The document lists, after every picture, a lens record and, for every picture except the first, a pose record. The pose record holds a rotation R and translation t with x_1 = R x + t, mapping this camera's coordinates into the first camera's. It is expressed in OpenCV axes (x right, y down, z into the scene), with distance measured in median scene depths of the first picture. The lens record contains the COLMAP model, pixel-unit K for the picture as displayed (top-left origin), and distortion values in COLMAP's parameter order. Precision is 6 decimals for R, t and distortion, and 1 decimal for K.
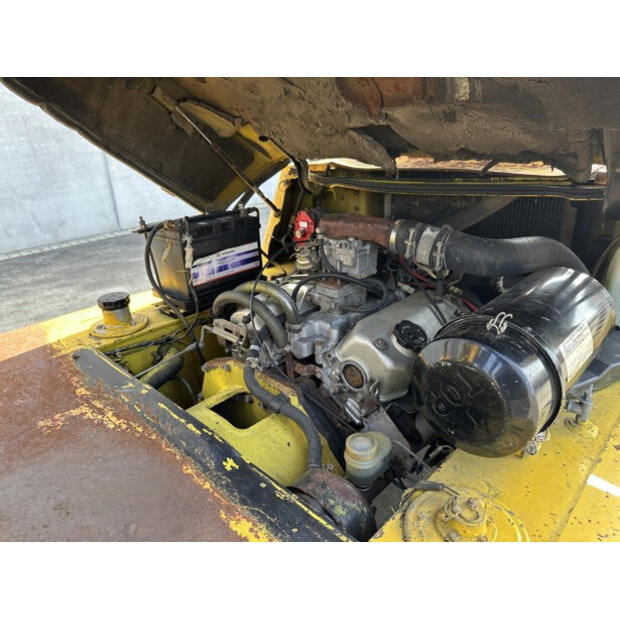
lens RADIAL K [[423.8, 0, 310.0], [0, 423.8, 310.0], [0, 0, 1]] dist [0.037713, -0.048639]
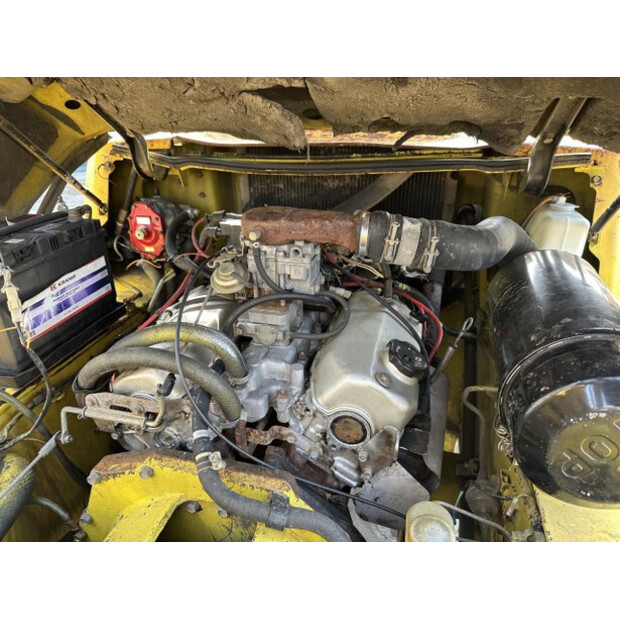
lens RADIAL K [[441.1, 0, 311.2], [0, 441.1, 296.8], [0, 0, 1]] dist [0.036952, -0.088159]
pose [[0.872440, -0.180469, 0.454181, -0.205121], [0.172853, 0.983201, 0.058640, -0.099566], [-0.457133, 0.027347, 0.888978, 0.272529]]
